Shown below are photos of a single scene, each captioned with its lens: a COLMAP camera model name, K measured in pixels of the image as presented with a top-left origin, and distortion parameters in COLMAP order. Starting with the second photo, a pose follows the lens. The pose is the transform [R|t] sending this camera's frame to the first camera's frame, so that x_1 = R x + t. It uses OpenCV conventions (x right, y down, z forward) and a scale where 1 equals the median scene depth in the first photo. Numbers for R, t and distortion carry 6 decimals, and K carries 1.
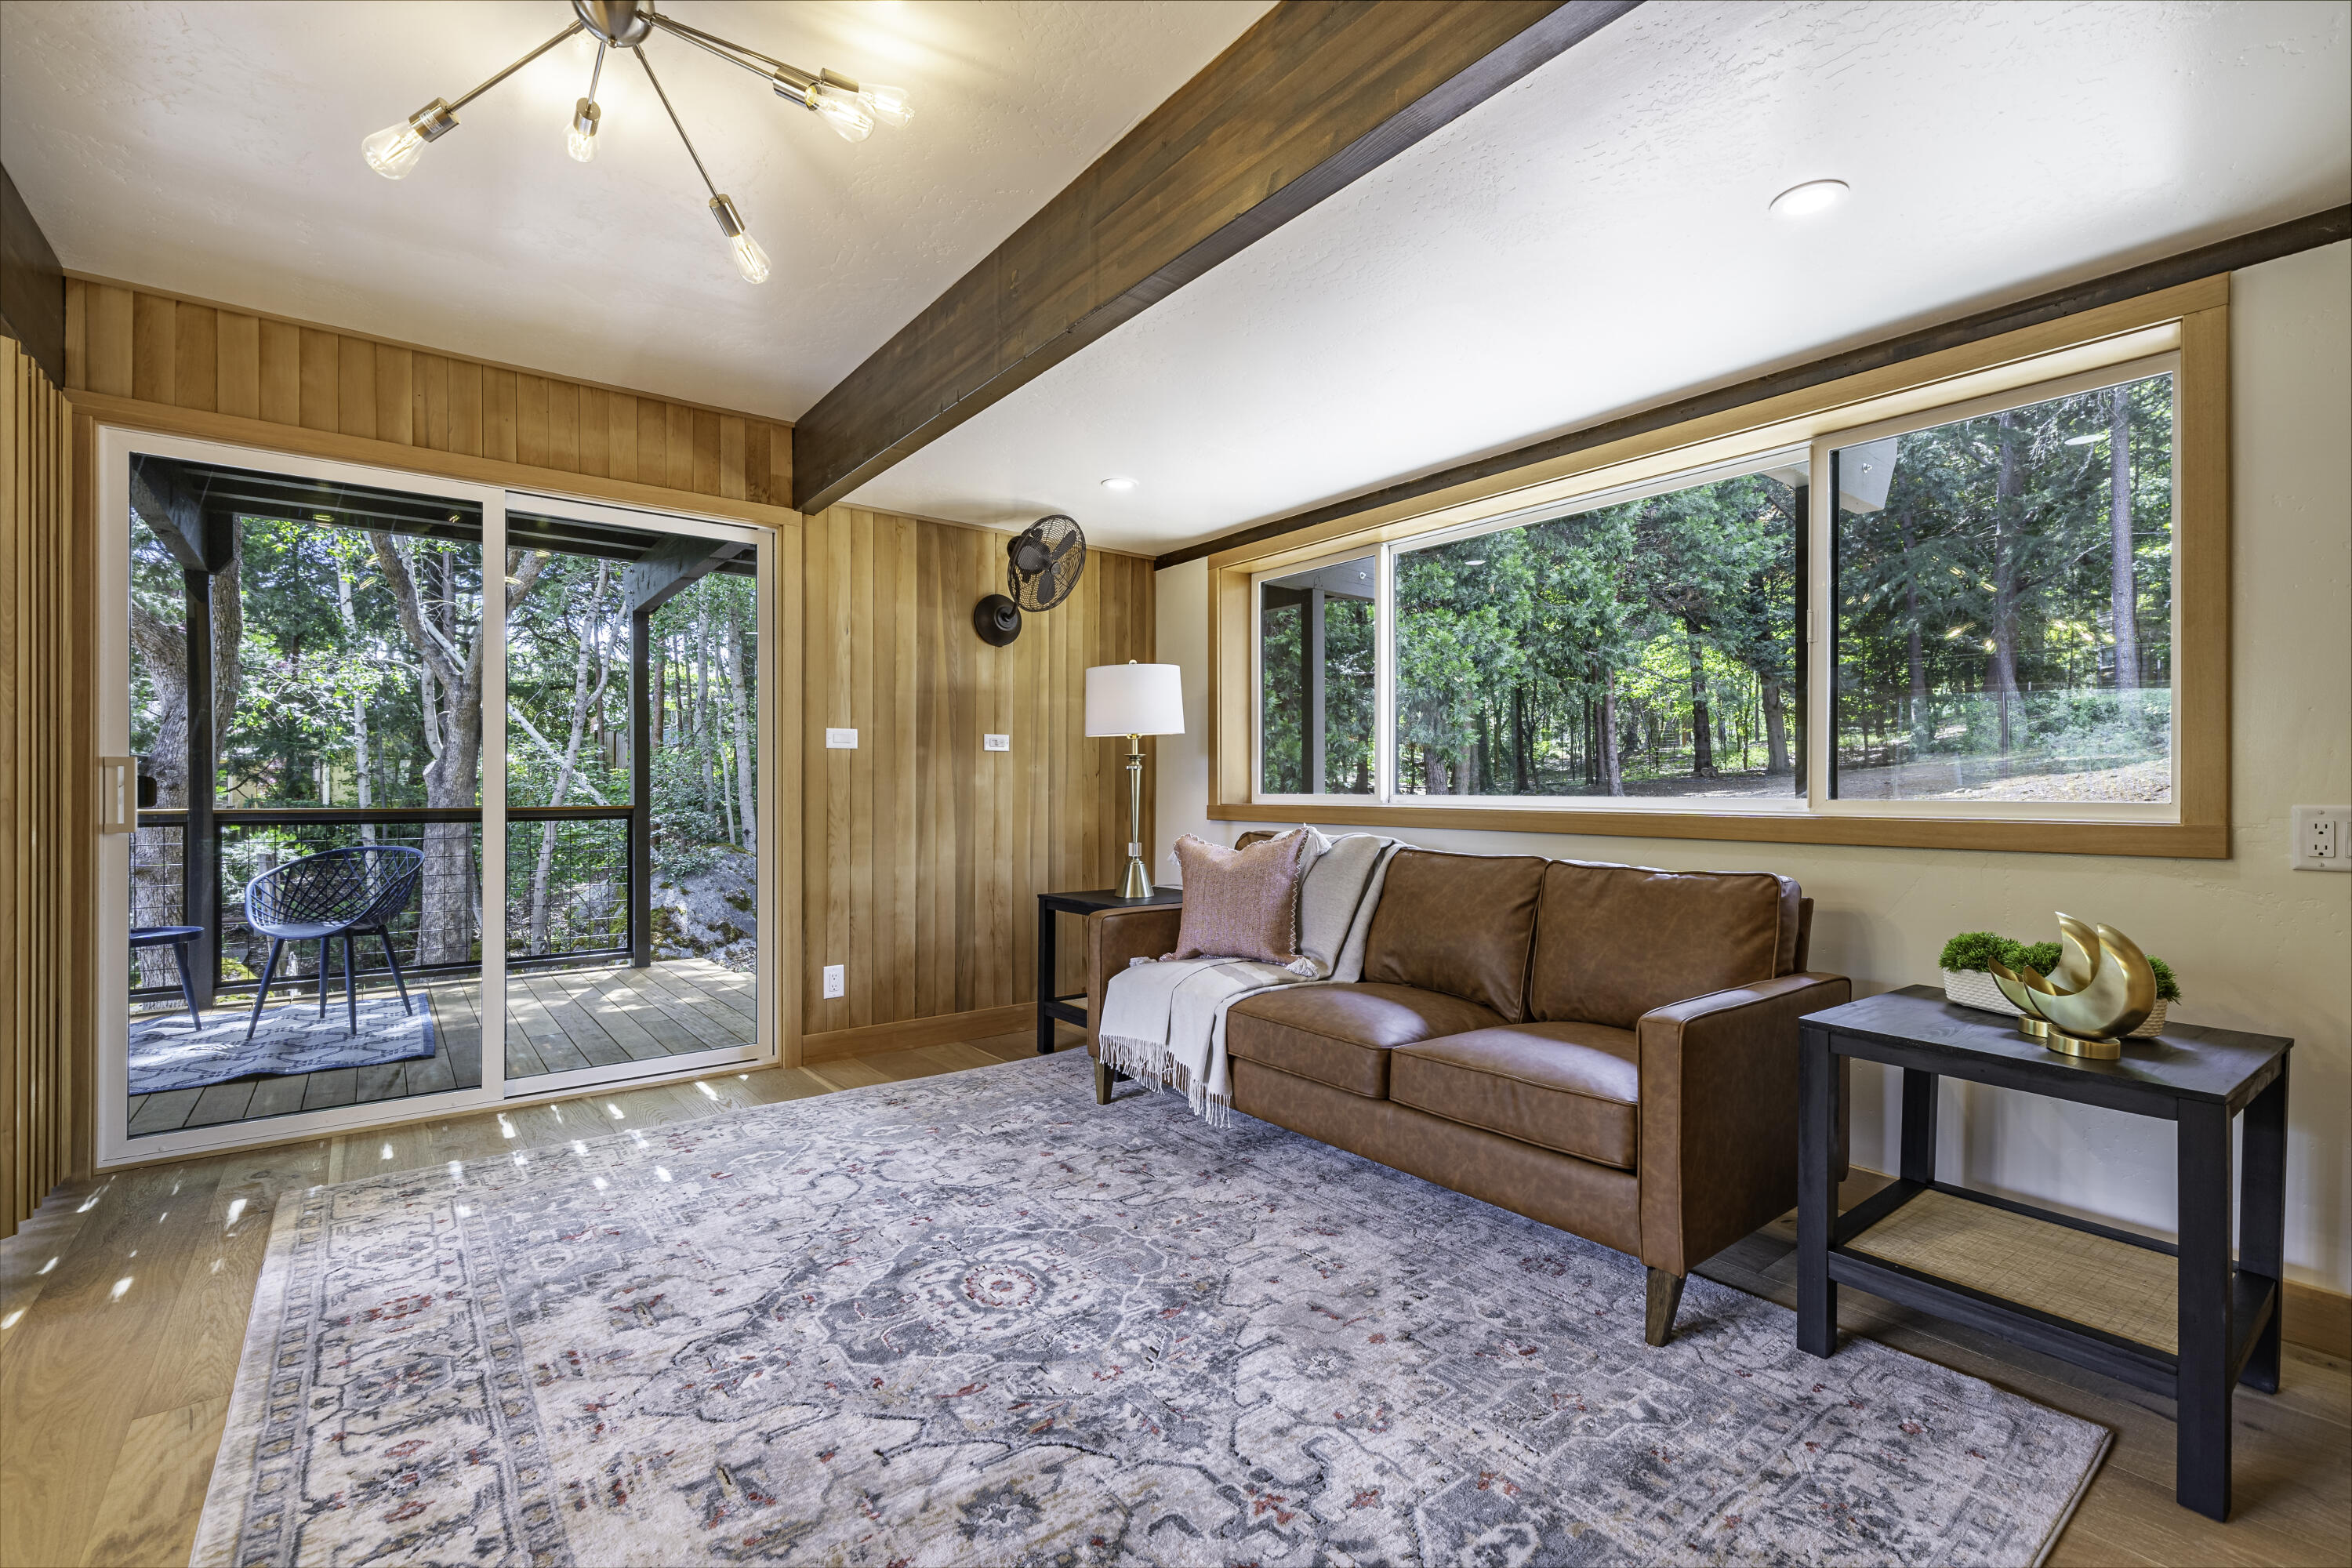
lens RADIAL K [[1031.4, 0, 1182.8], [0, 1031.4, 788.2], [0, 0, 1]] dist [0.001954, 0.000407]
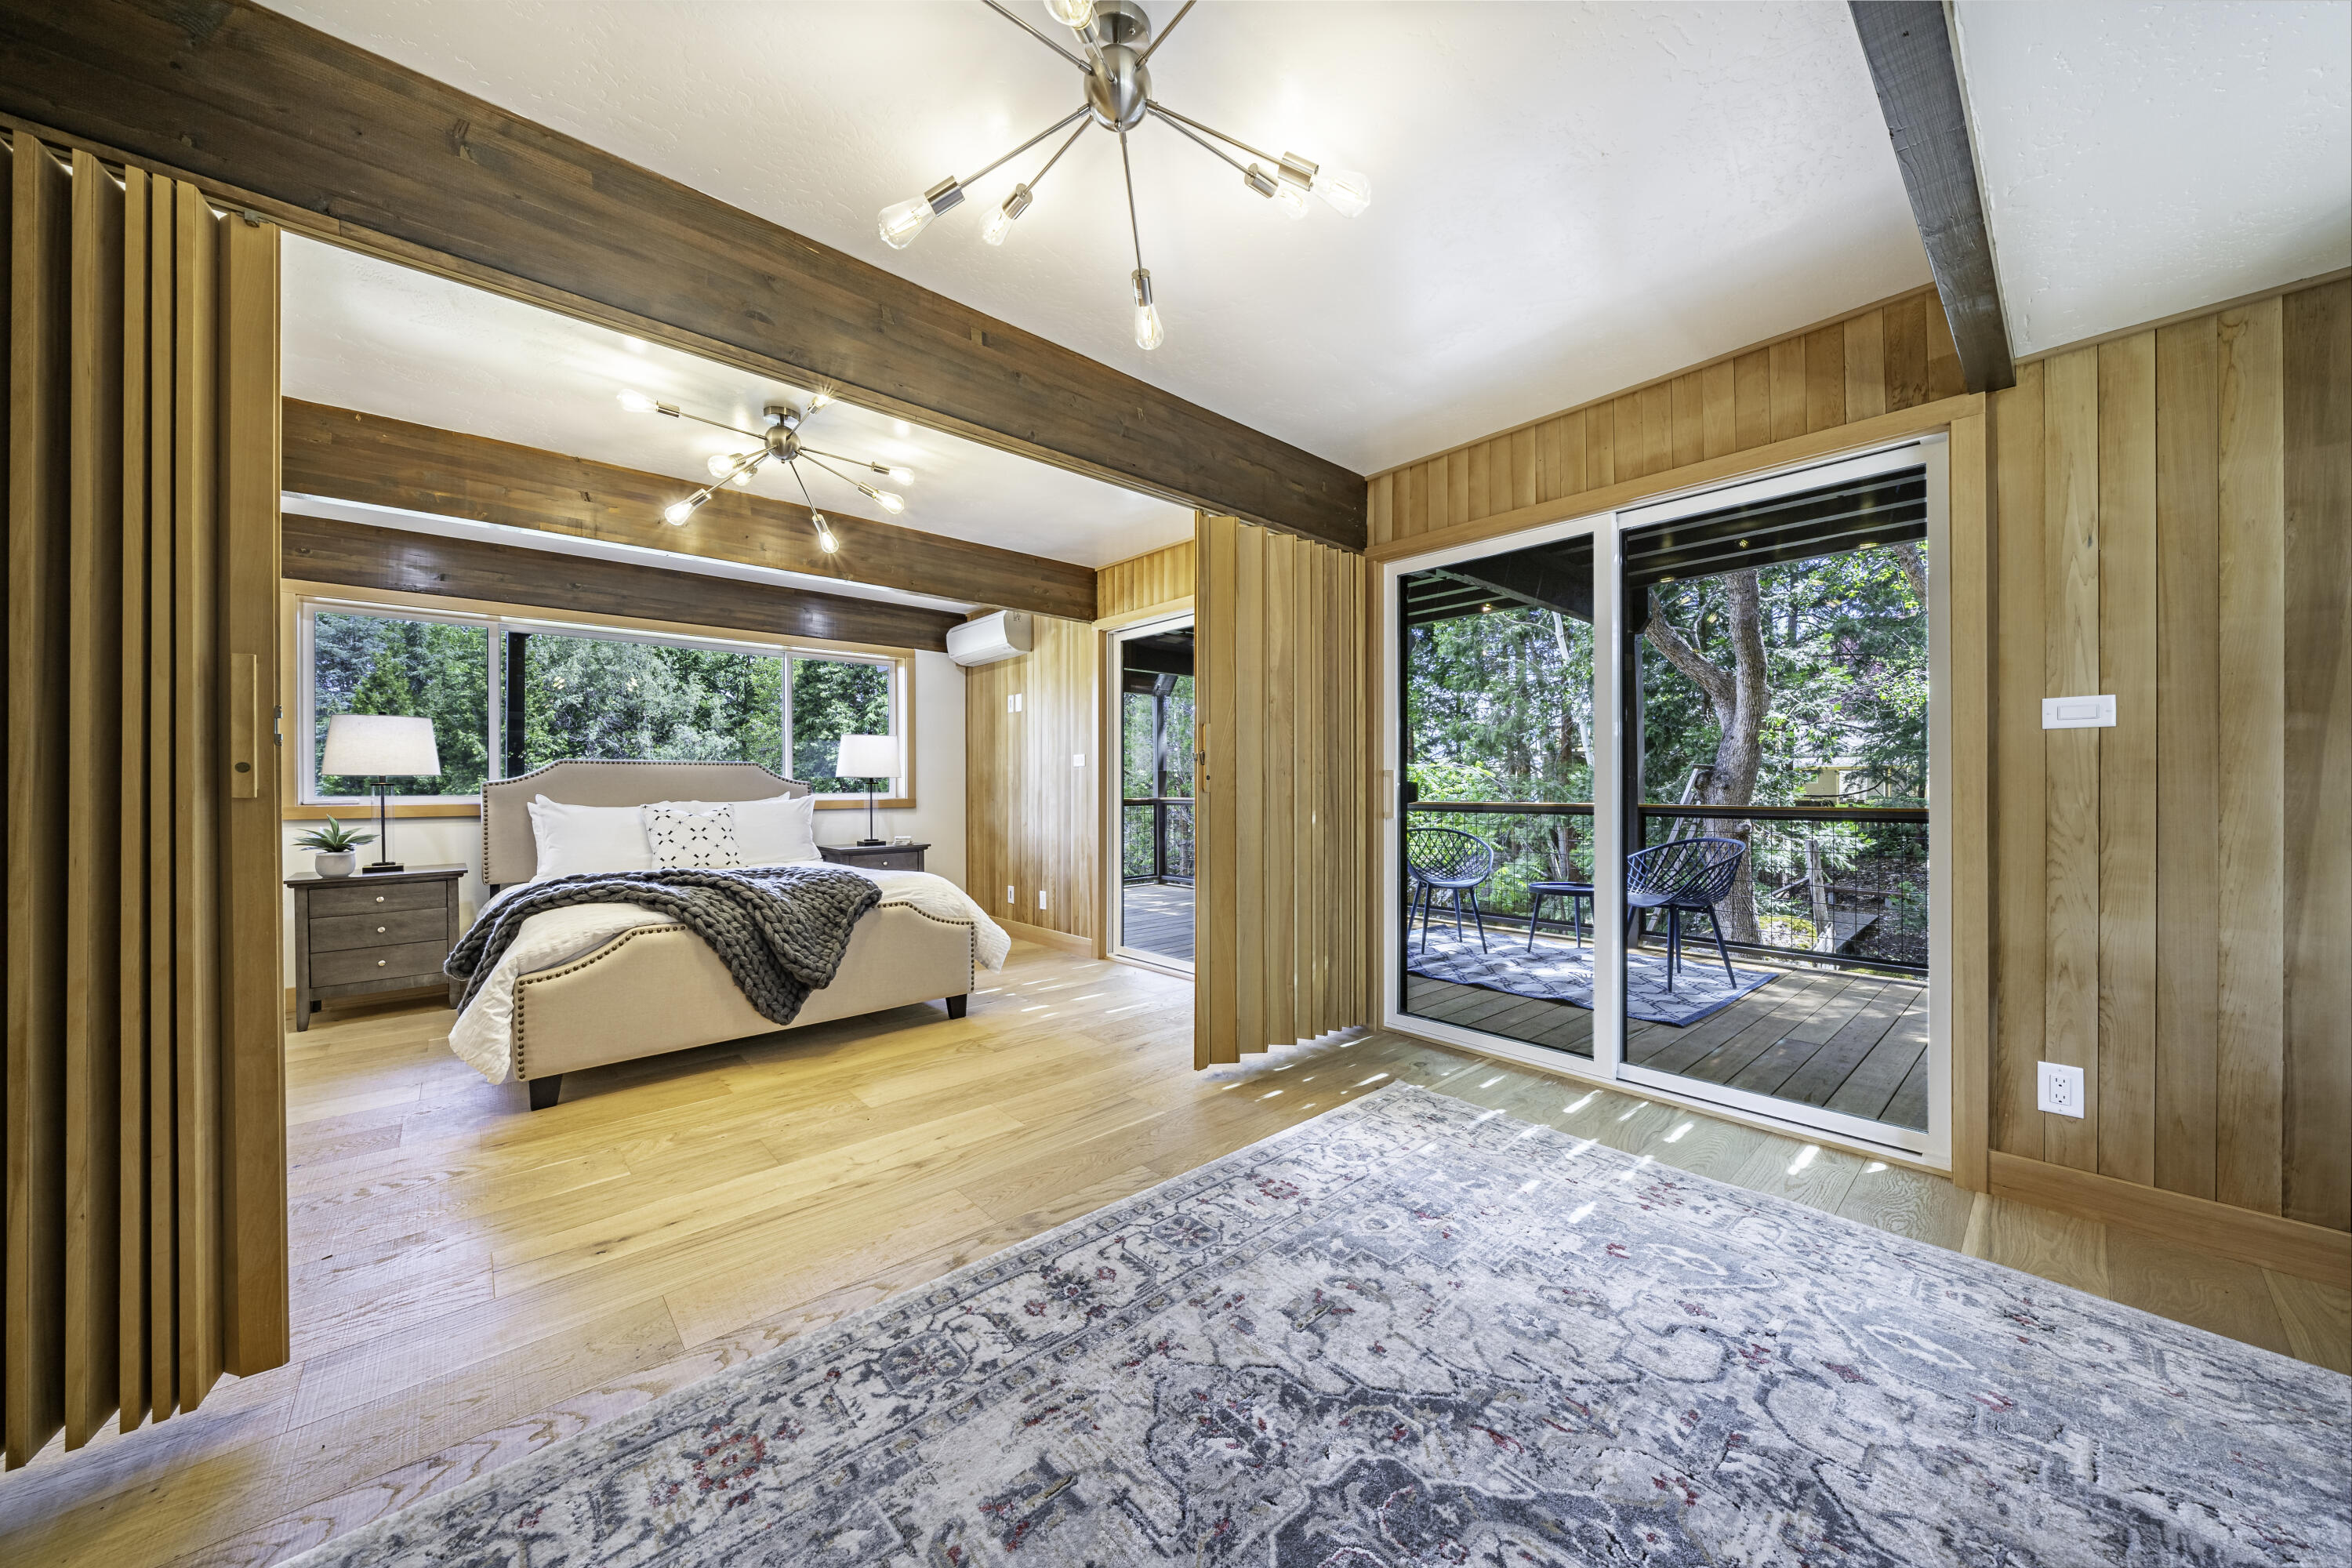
lens RADIAL K [[811.1, 0, 1168.4], [0, 811.1, 783.5], [0, 0, 1]] dist [-0.004707, 0.000158]
pose [[0.061500, -0.002796, -0.998103, 0.197913], [0.001461, 0.999995, -0.002711, -0.006009], [0.998106, -0.001292, 0.061504, 0.611117]]
